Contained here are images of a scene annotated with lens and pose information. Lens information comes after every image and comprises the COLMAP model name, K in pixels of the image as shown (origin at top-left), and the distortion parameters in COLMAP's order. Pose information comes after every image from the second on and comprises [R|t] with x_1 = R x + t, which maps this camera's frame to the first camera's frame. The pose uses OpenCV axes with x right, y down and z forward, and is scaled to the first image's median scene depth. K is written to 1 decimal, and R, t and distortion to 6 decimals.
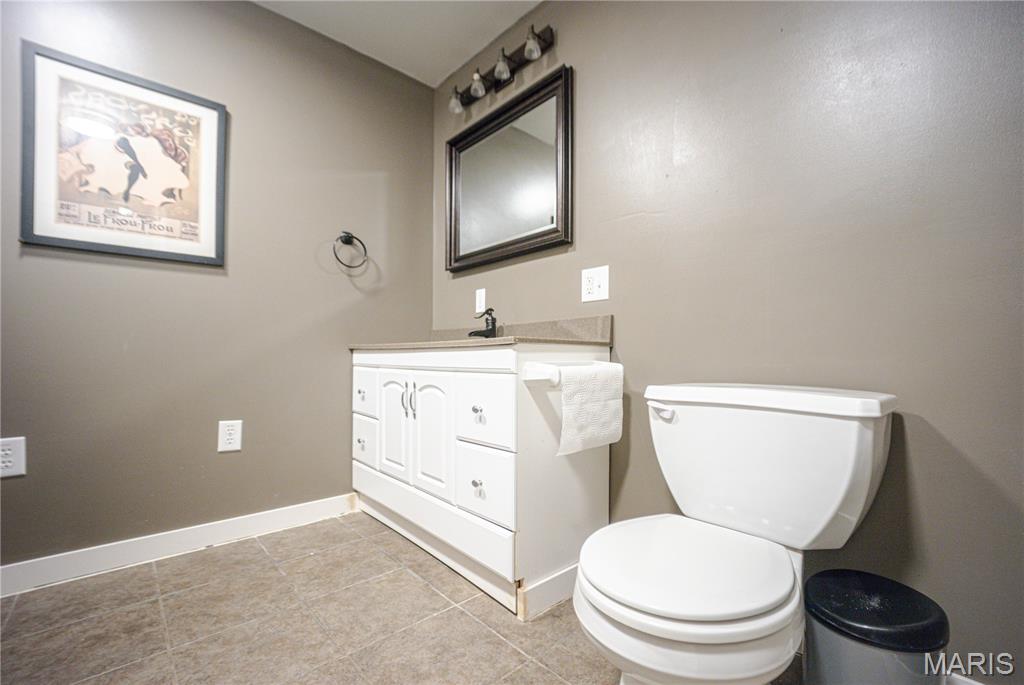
lens RADIAL K [[421.7, 0, 537.6], [0, 421.7, 353.1], [0, 0, 1]] dist [-0.019491, -0.000274]
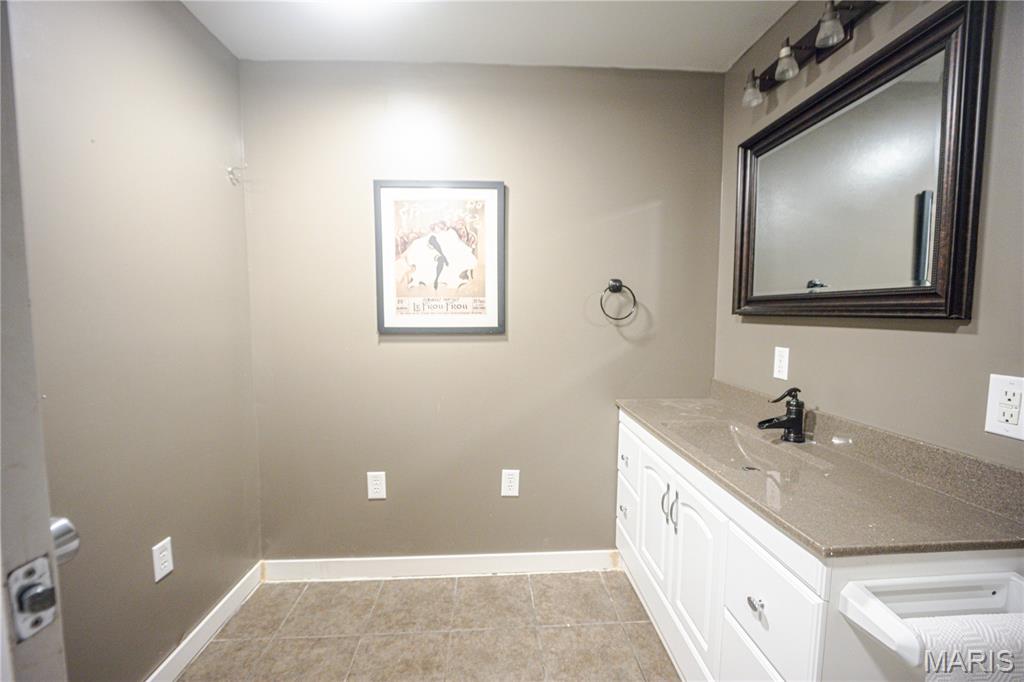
lens RADIAL K [[421.7, 0, 518.3], [0, 421.7, 344.8], [0, 0, 1]] dist [-0.019491, -0.000274]
pose [[0.756071, 0.050111, -0.652569, -0.010390], [-0.002804, 0.997303, 0.073334, -0.256597], [0.654484, -0.053616, 0.754173, 0.195390]]
